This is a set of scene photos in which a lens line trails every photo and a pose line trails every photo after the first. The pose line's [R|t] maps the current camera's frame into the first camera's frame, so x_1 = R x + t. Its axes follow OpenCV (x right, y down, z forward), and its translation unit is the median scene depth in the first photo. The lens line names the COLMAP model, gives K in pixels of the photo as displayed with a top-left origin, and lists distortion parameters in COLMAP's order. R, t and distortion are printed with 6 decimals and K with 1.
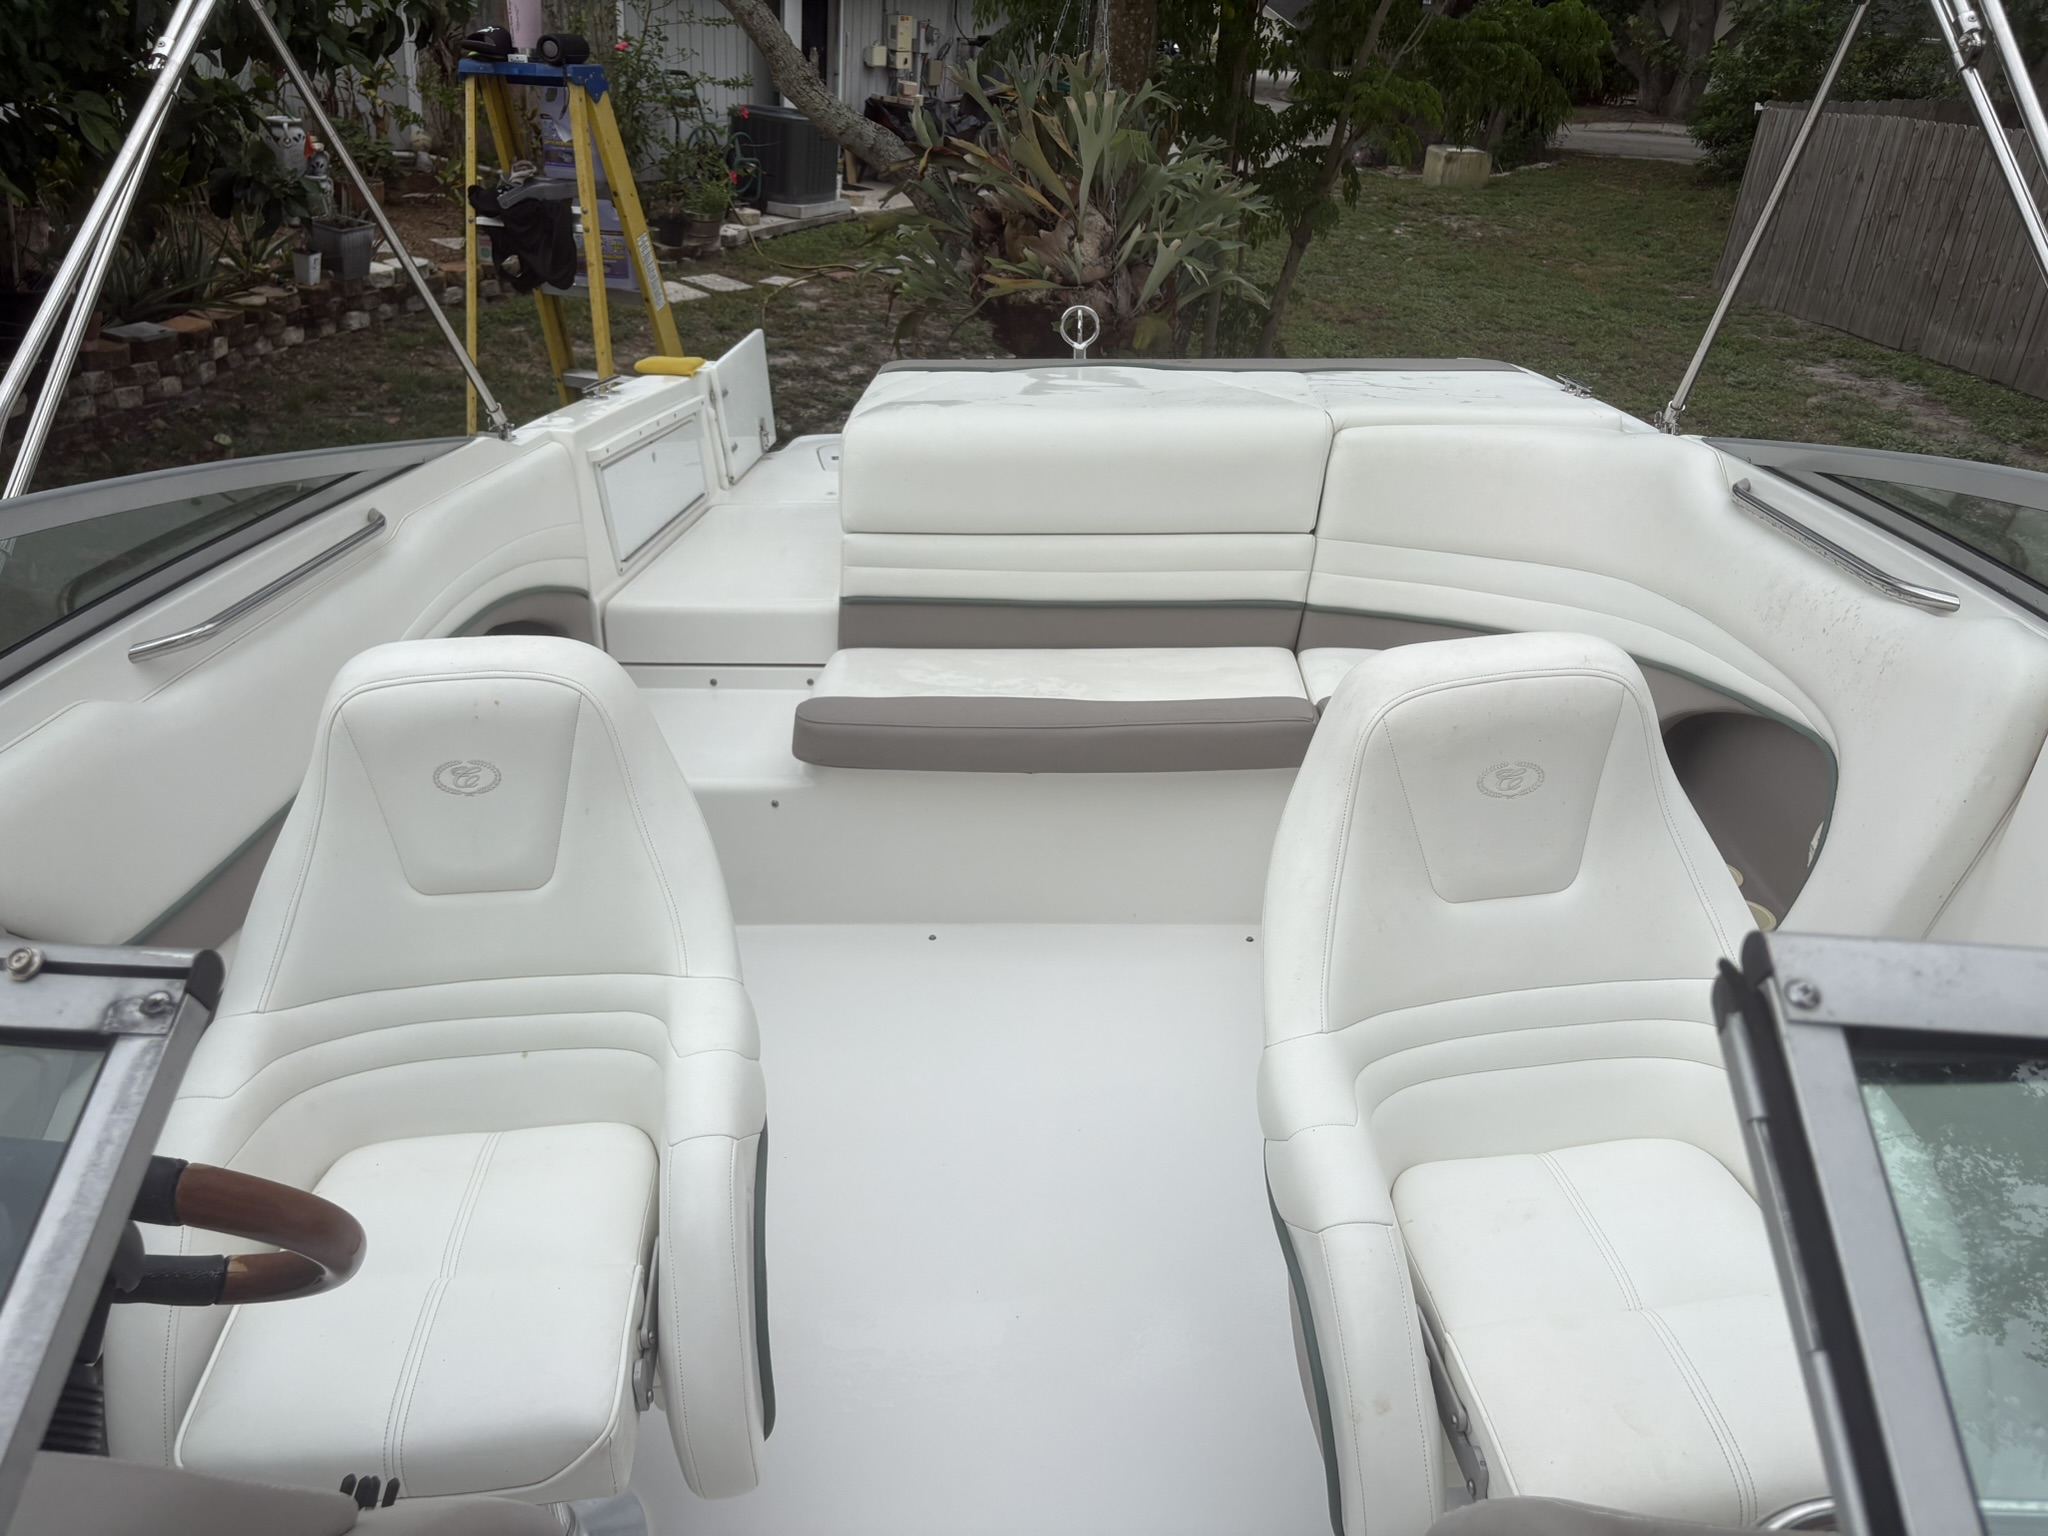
lens RADIAL K [[1566.1, 0, 1033.0], [0, 1566.1, 756.7], [0, 0, 1]] dist [0.048236, -0.055726]
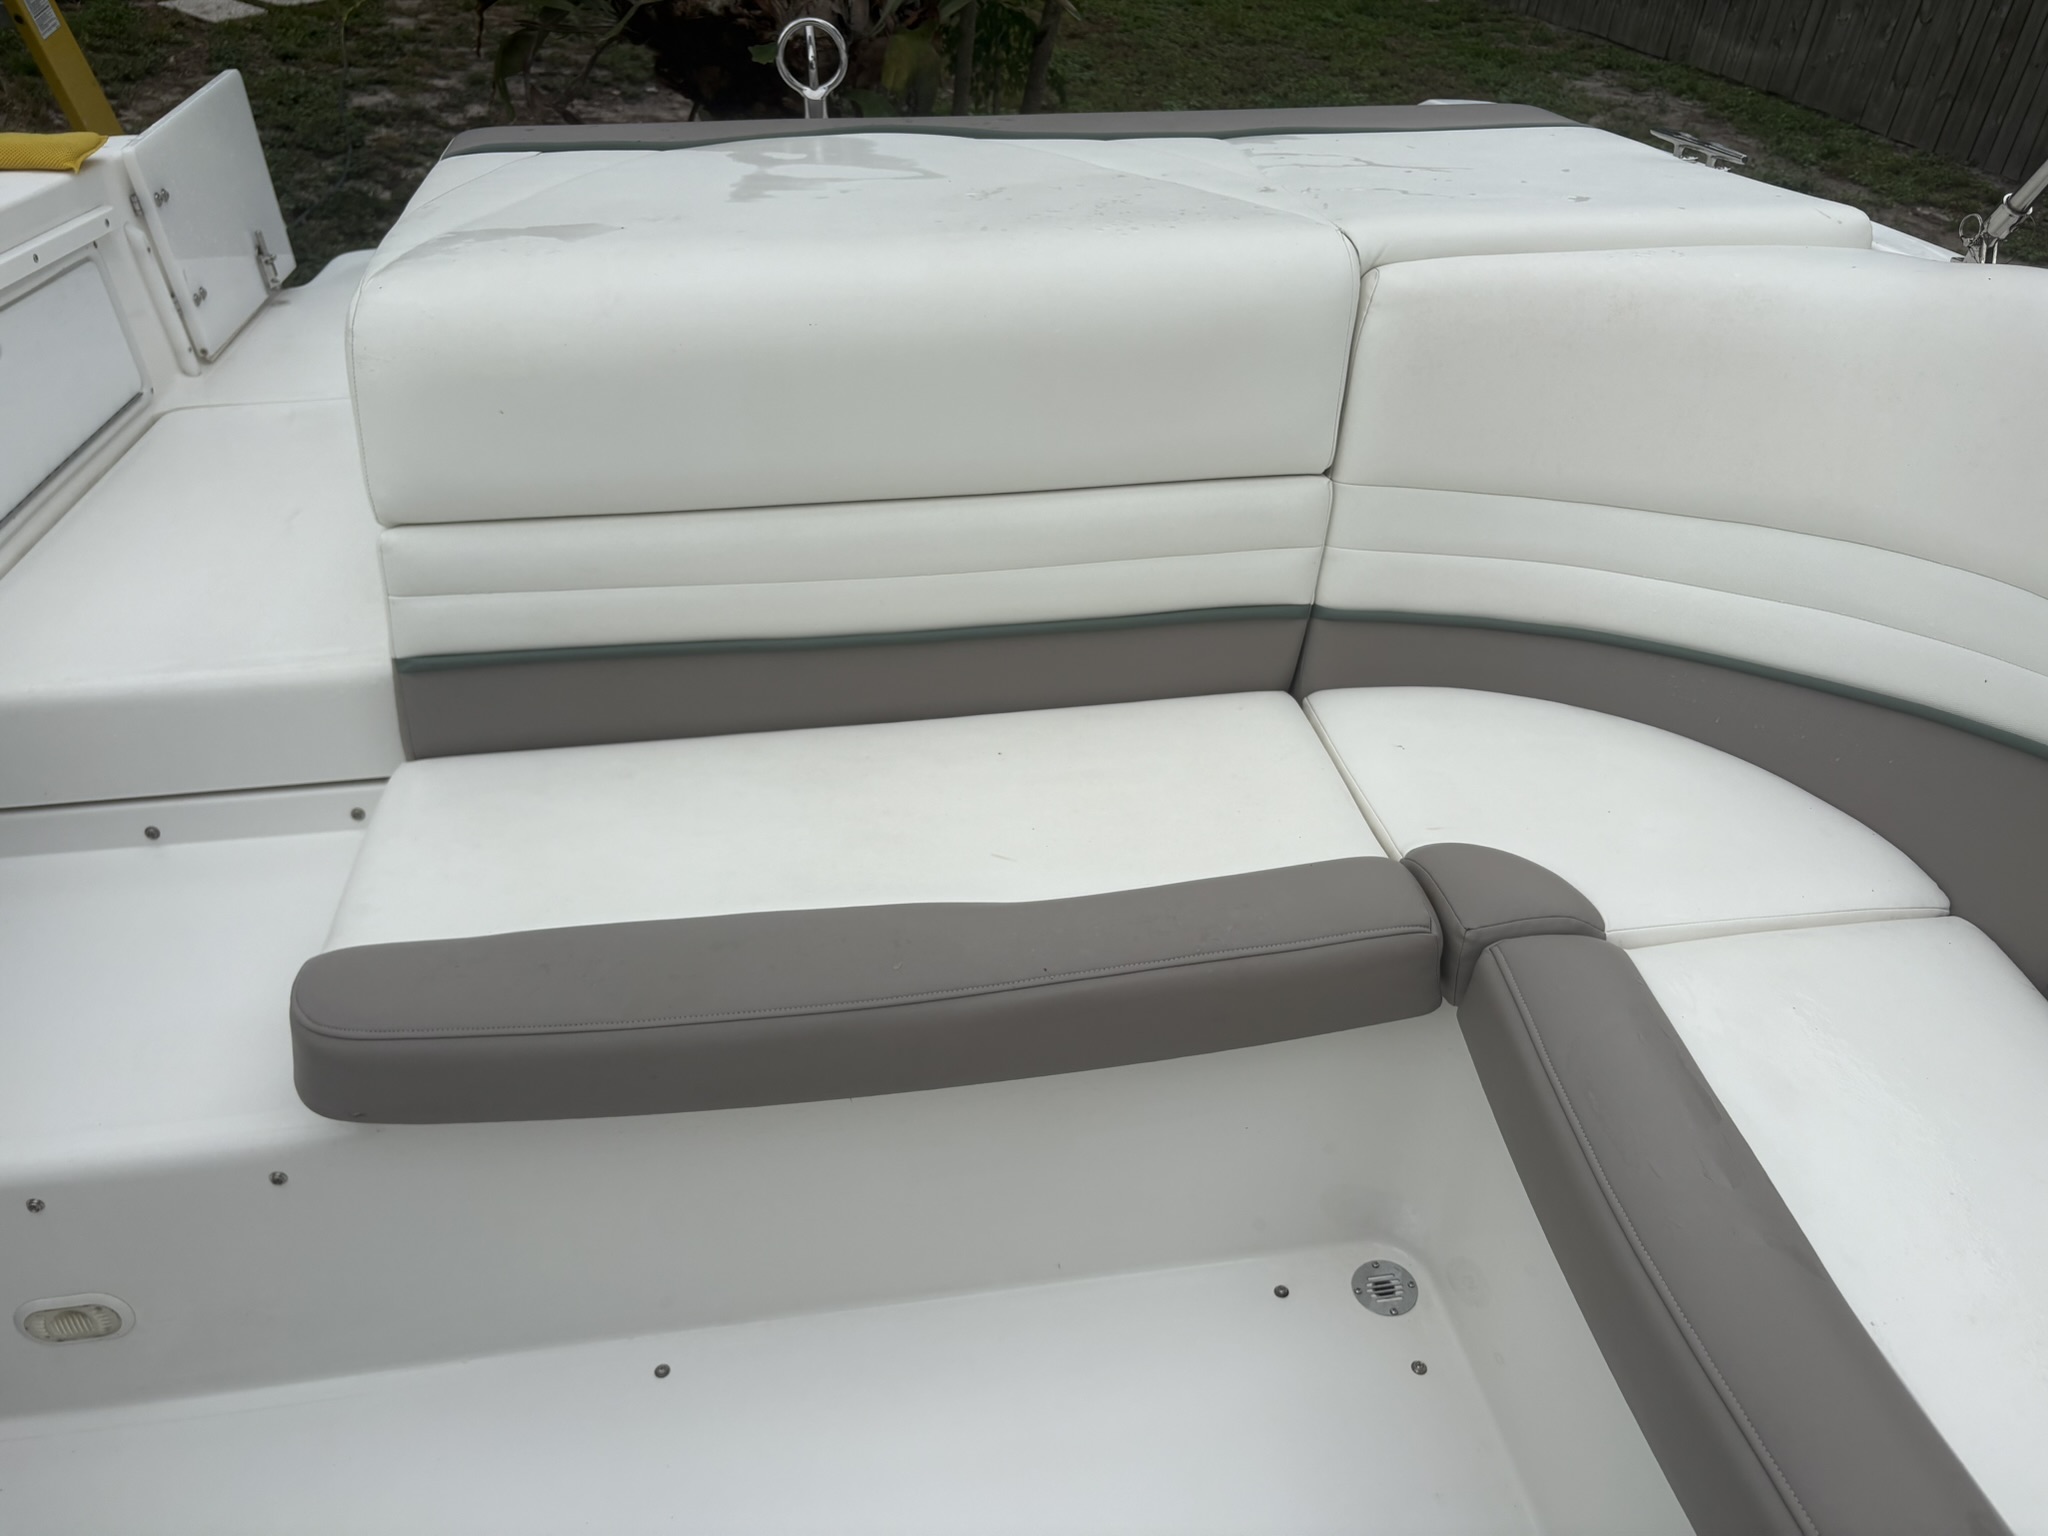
lens RADIAL K [[1566.1, 0, 1033.6], [0, 1566.1, 749.3], [0, 0, 1]] dist [0.048236, -0.055726]
pose [[0.980839, -0.094583, 0.170317, -0.005690], [0.067275, 0.984900, 0.159521, -0.055330], [-0.182833, -0.145006, 0.972391, 0.193574]]
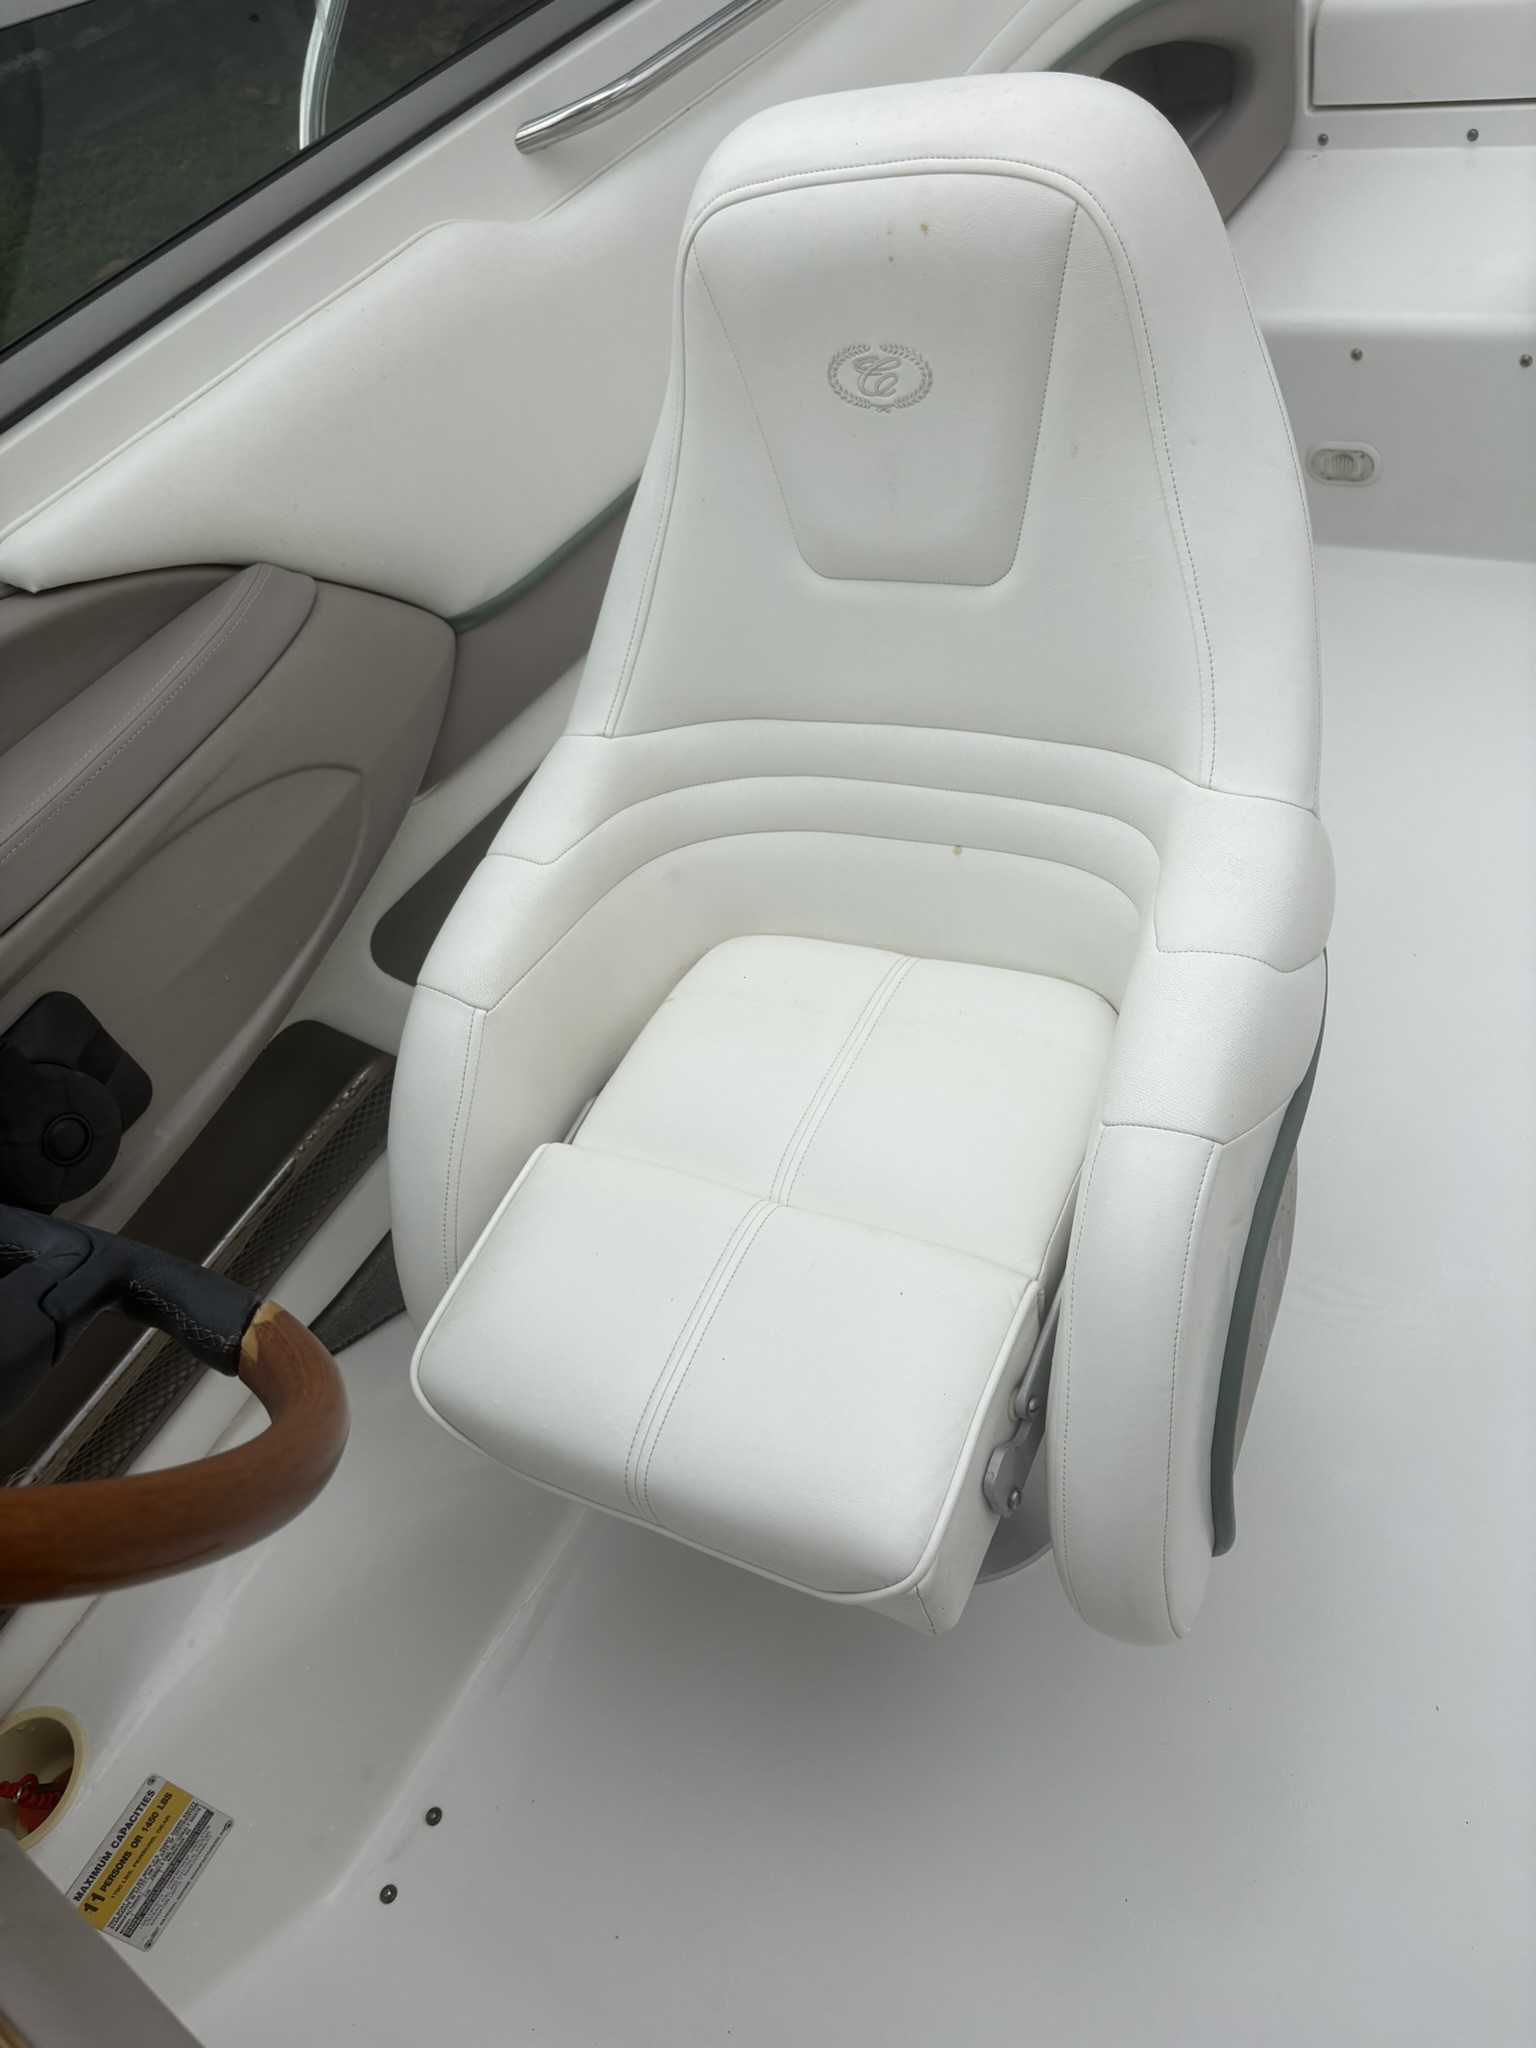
lens RADIAL K [[1566.1, 0, 769.4], [0, 1566.1, 1030.4], [0, 0, 1]] dist [0.048236, -0.055726]
pose [[0.823368, 0.251094, -0.508938, -0.009412], [0.008941, 0.890943, 0.454028, -0.007383], [0.567438, -0.378382, 0.731328, 0.099713]]
